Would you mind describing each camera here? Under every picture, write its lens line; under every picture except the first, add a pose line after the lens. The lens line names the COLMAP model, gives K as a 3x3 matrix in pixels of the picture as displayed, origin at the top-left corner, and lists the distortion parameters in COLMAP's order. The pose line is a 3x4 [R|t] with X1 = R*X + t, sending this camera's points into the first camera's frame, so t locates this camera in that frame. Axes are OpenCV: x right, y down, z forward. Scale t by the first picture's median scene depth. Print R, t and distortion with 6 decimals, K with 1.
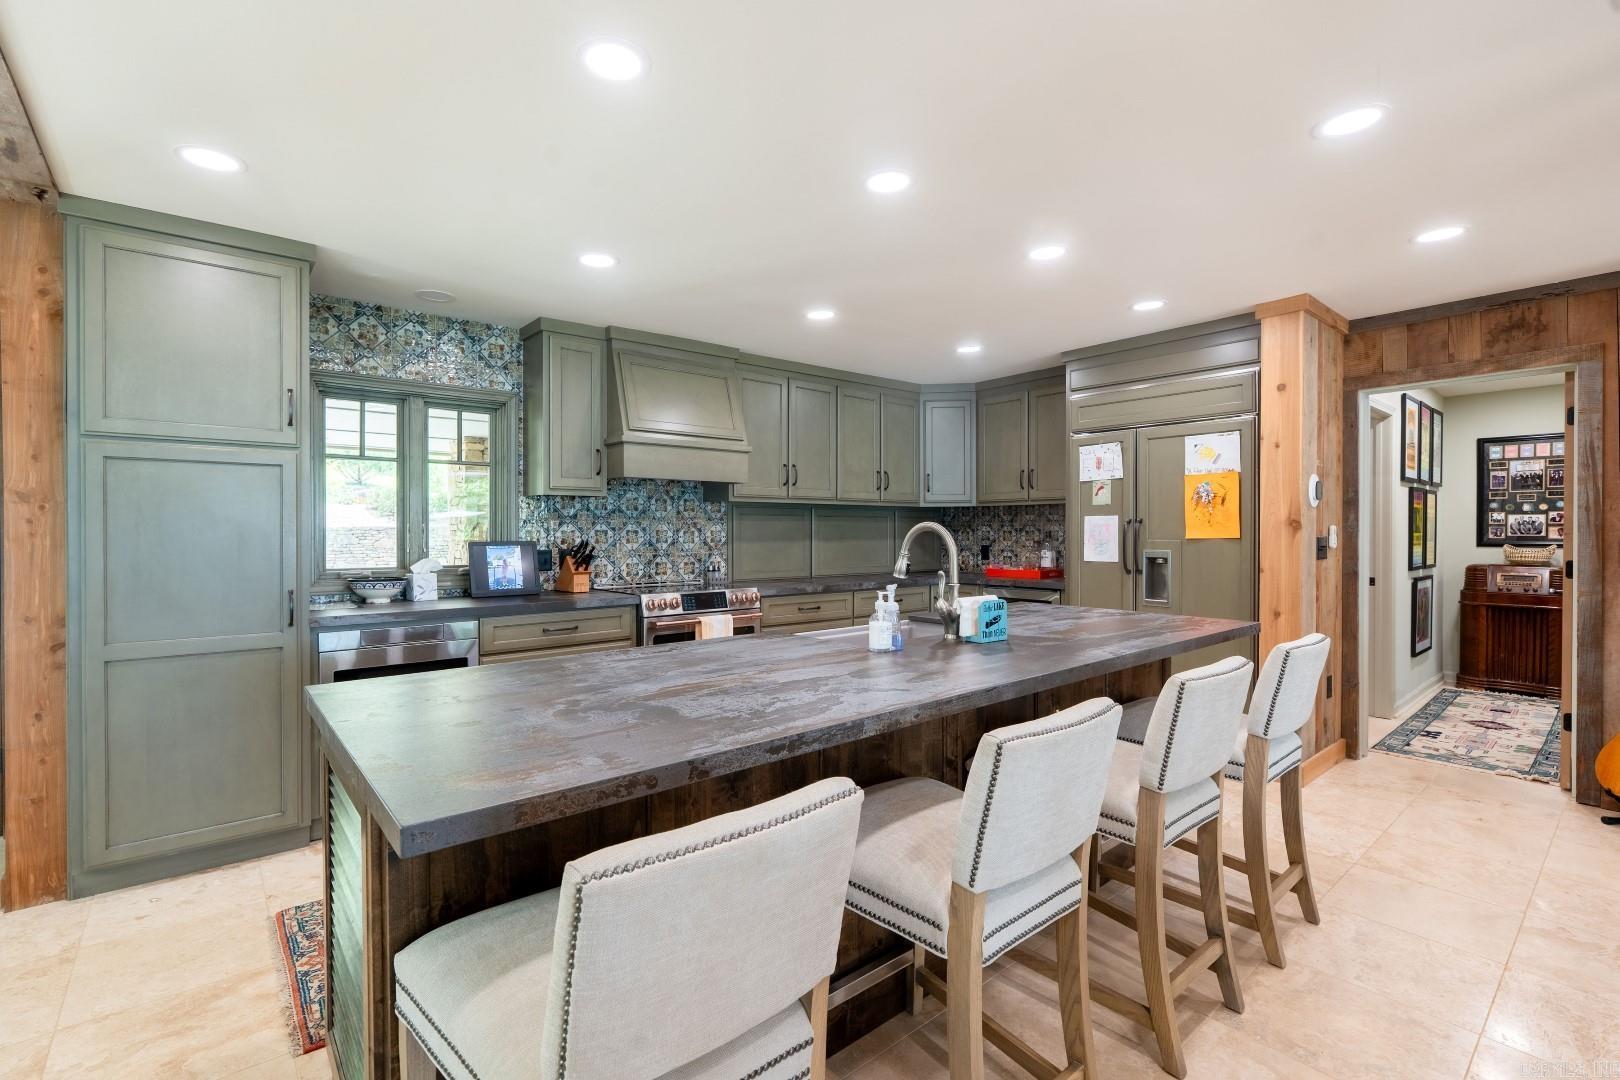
lens RADIAL K [[726.0, 0, 797.5], [0, 726.0, 536.5], [0, 0, 1]] dist [-0.006778, 0.003286]
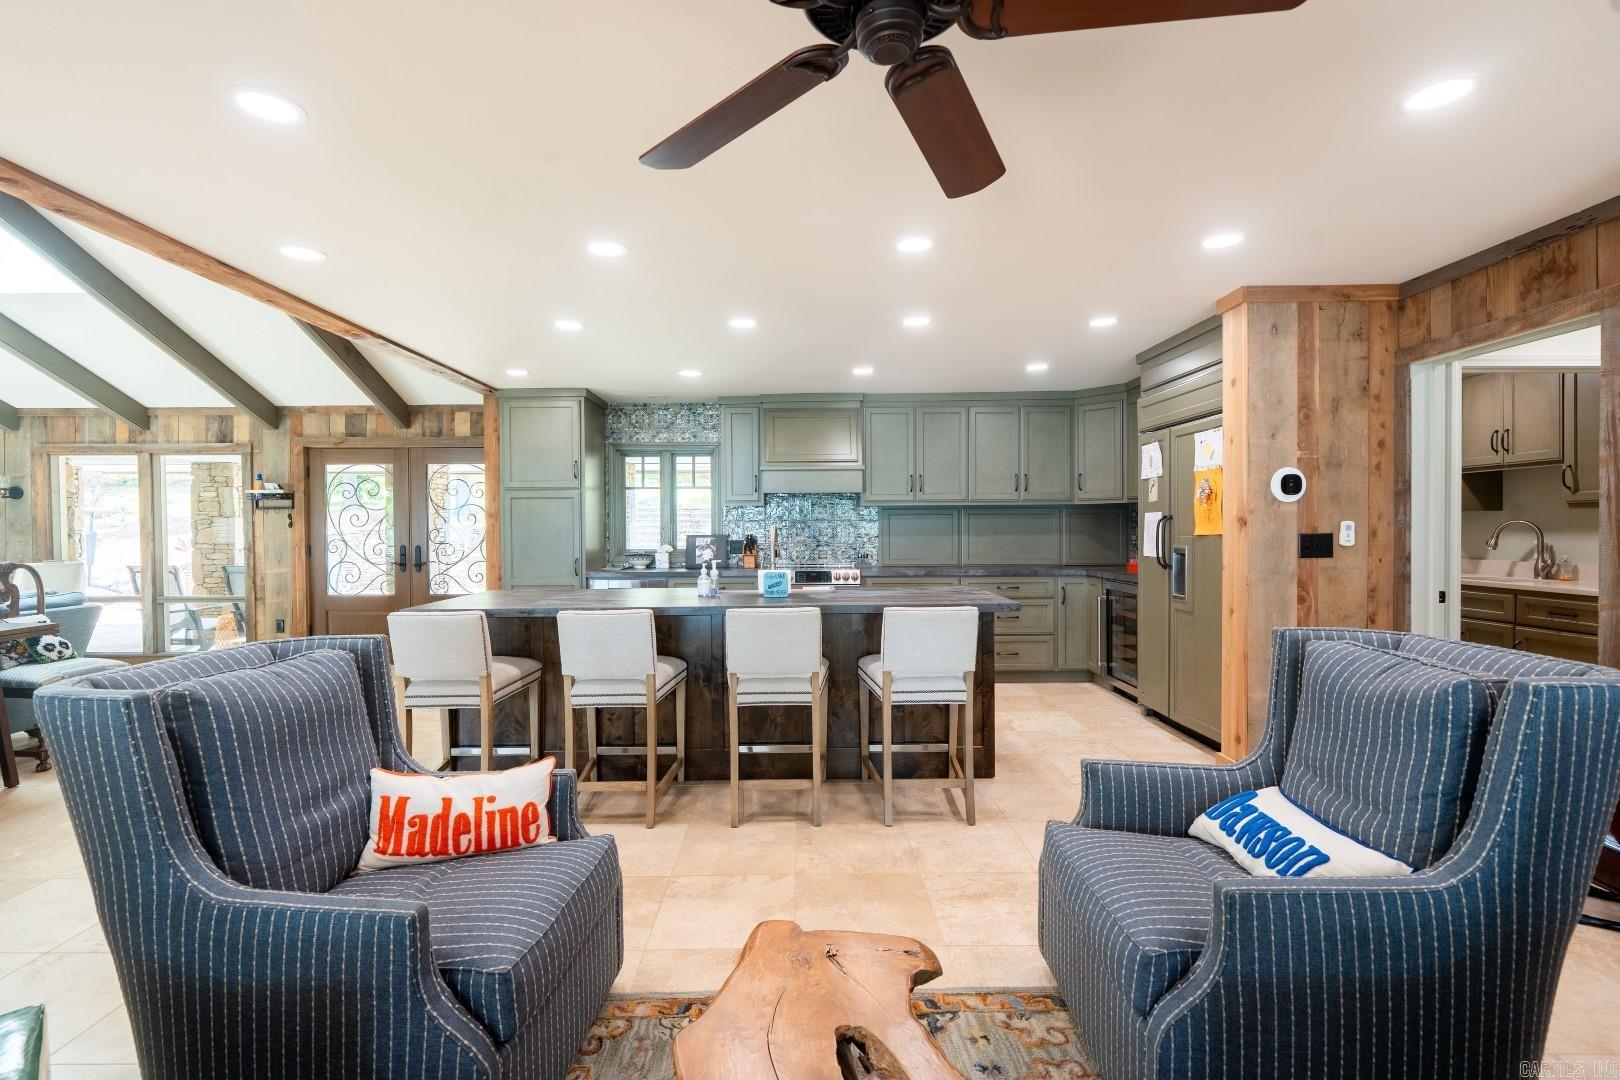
lens RADIAL K [[726.0, 0, 797.5], [0, 726.0, 540.2], [0, 0, 1]] dist [-0.006778, 0.003286]
pose [[0.767745, 0.009265, -0.640688, 0.778287], [0.000368, 0.999889, 0.014901, -0.005027], [0.640755, -0.011676, 0.767657, -0.130730]]
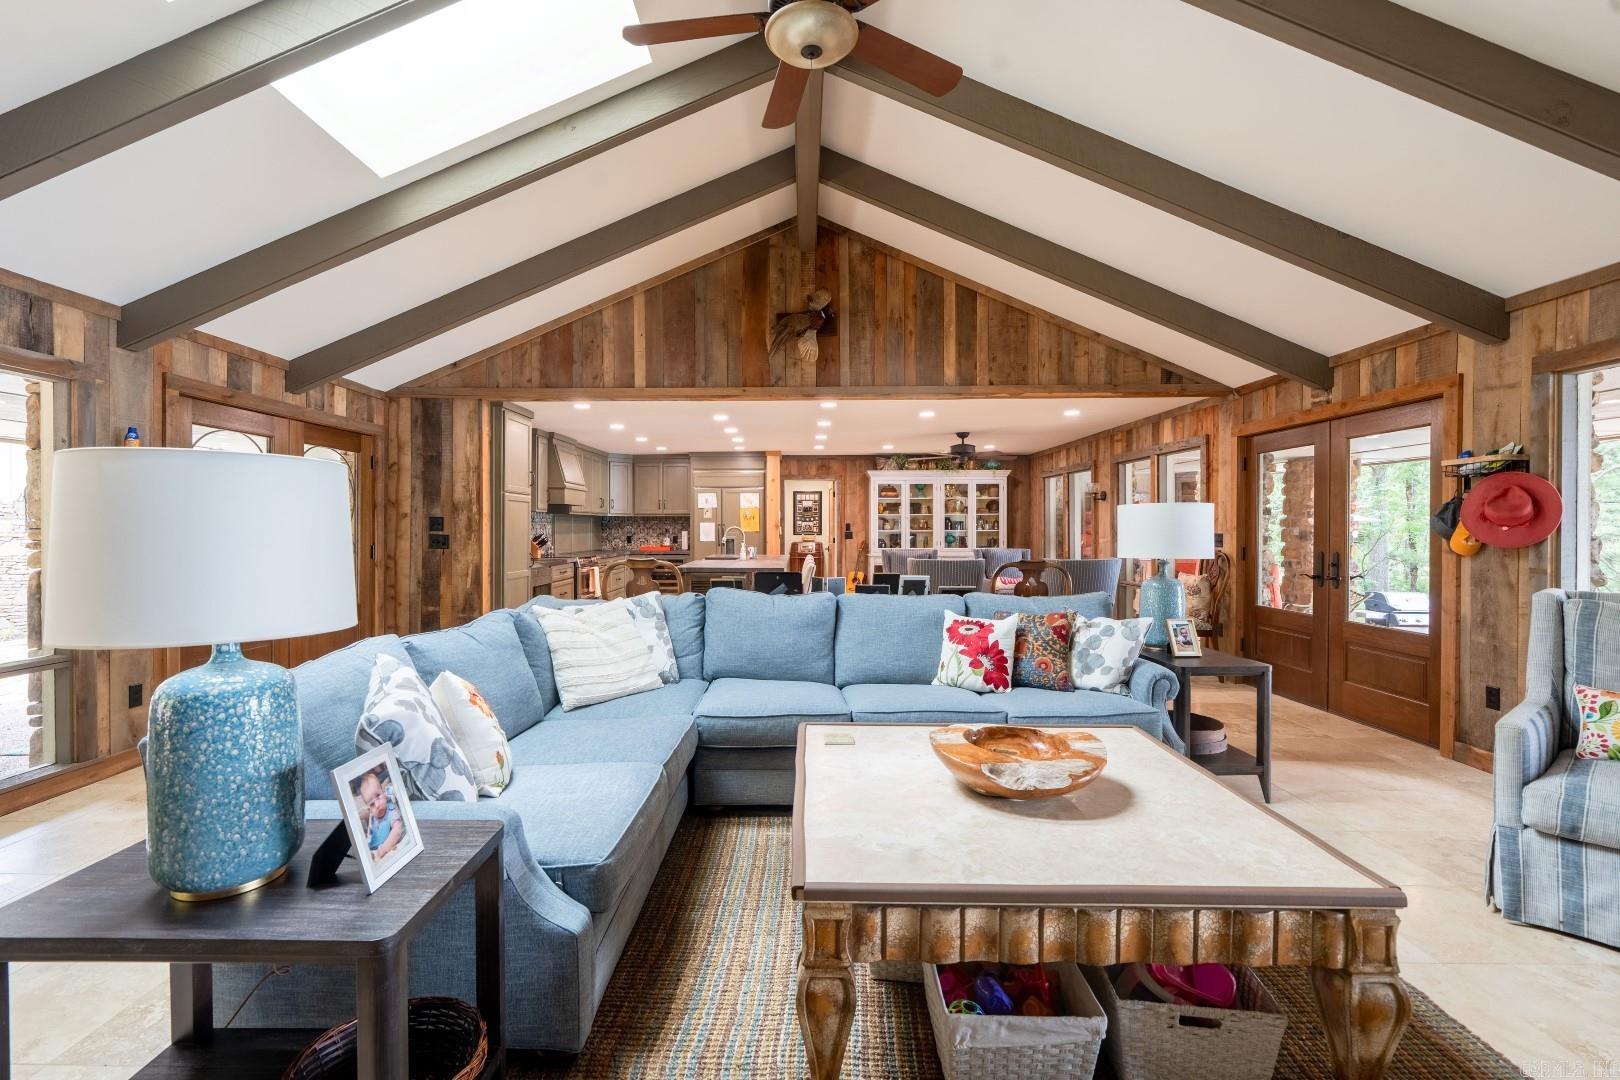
lens RADIAL K [[726.0, 0, 800.4], [0, 726.0, 538.6], [0, 0, 1]] dist [-0.006778, 0.003286]
pose [[0.643251, -0.010005, 0.765590, -1.404346], [0.004279, 0.999946, 0.009472, 0.004125], [-0.765644, -0.002817, 0.643259, -0.909463]]
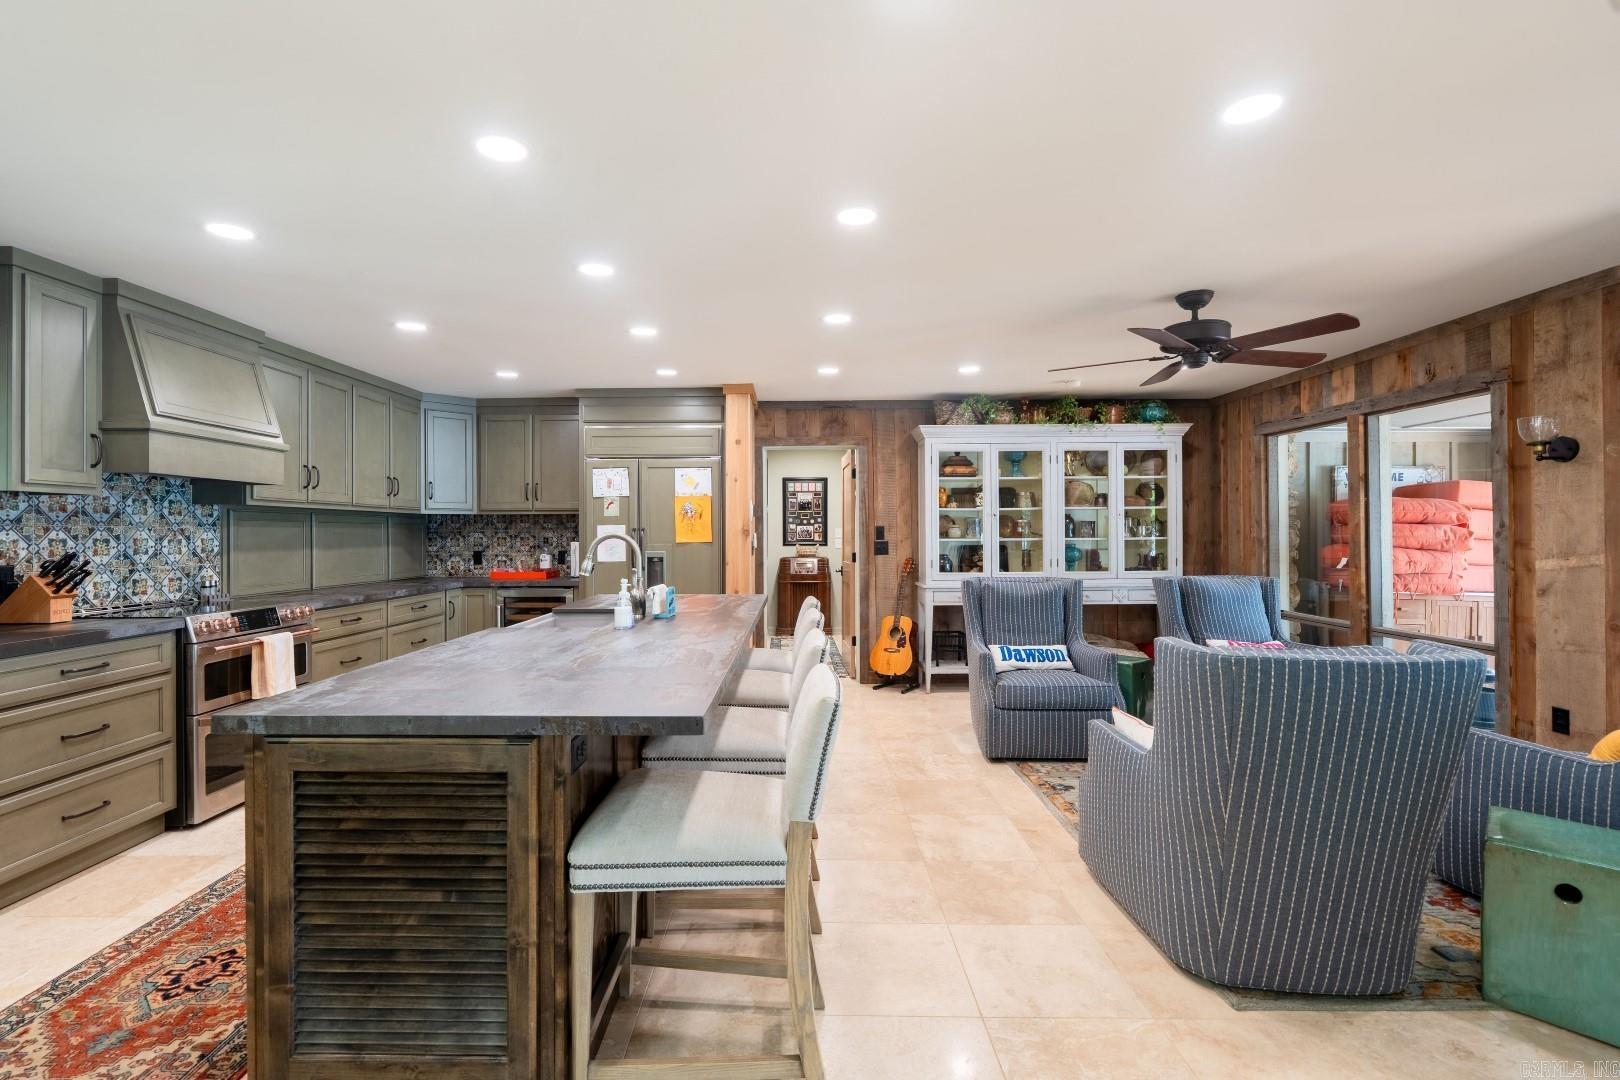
lens RADIAL K [[726.0, 0, 795.3], [0, 726.0, 533.6], [0, 0, 1]] dist [-0.006778, 0.003286]
pose [[0.645572, -0.000283, 0.763699, -0.377798], [0.008134, 0.999946, -0.006505, -0.003530], [-0.763656, 0.010412, 0.645539, -0.062393]]
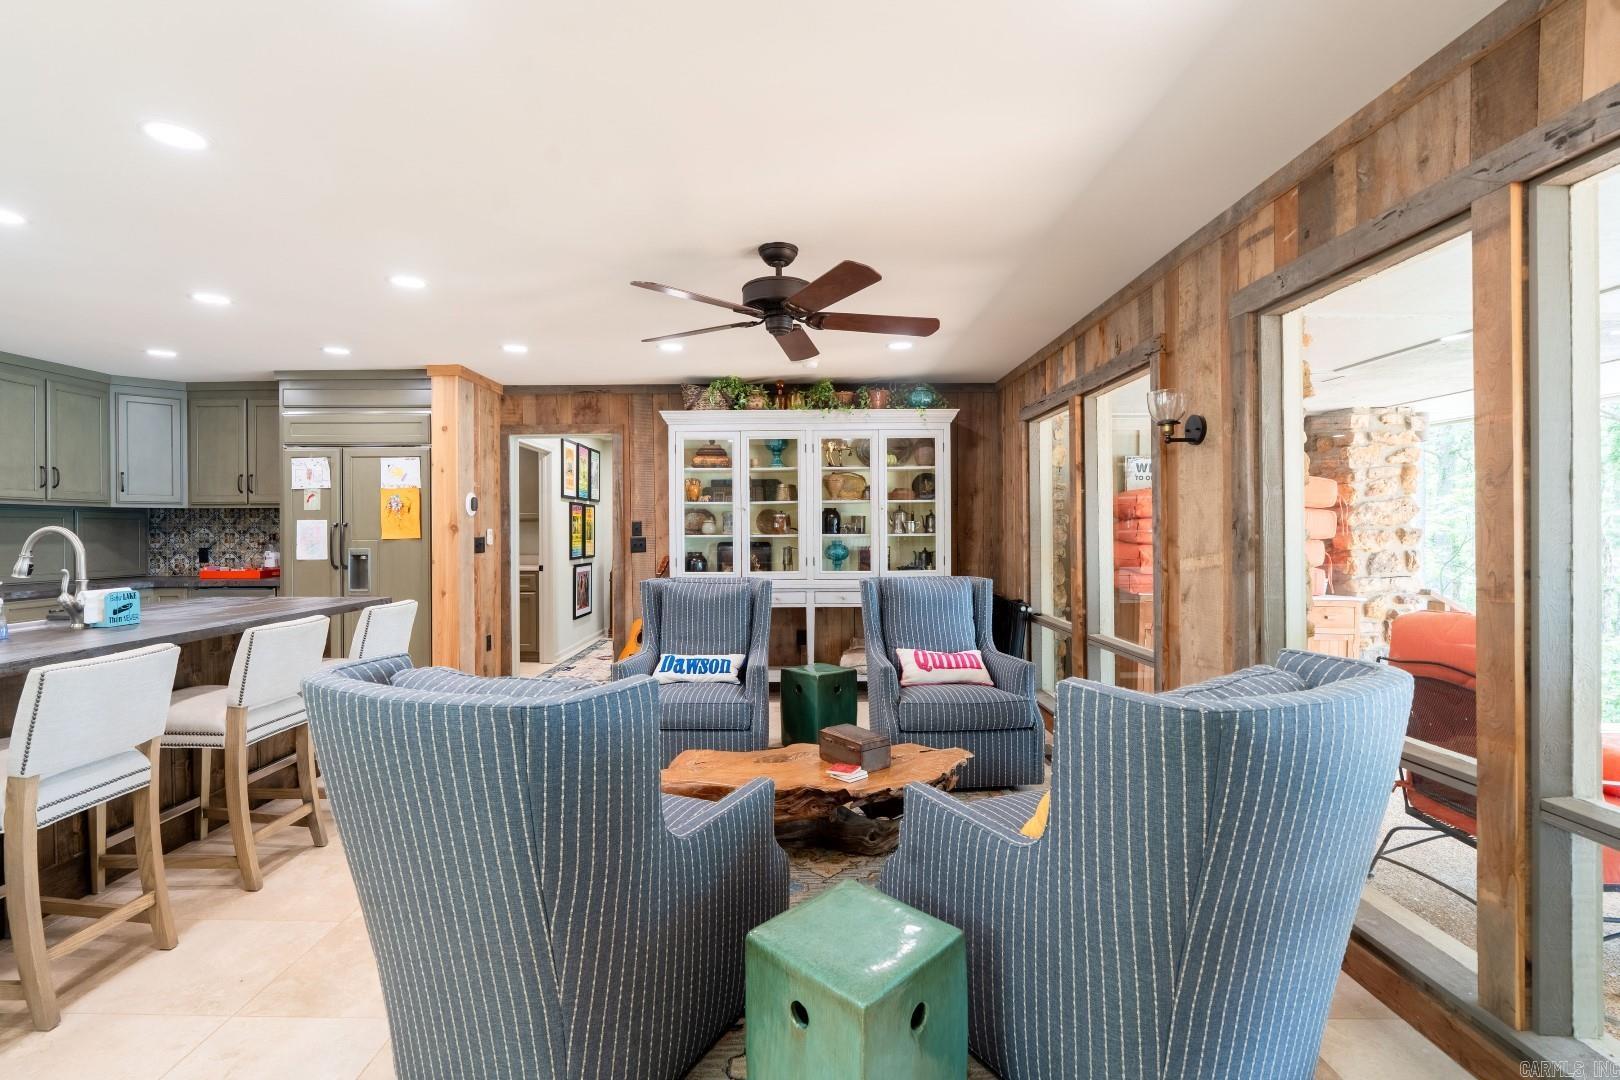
lens RADIAL K [[726.0, 0, 794.5], [0, 726.0, 535.6], [0, 0, 1]] dist [-0.006778, 0.003286]
pose [[0.646096, -0.005554, 0.763236, 0.041346], [0.007710, 0.999970, 0.000750, 0.001314], [-0.763217, 0.005400, 0.646119, -0.365223]]
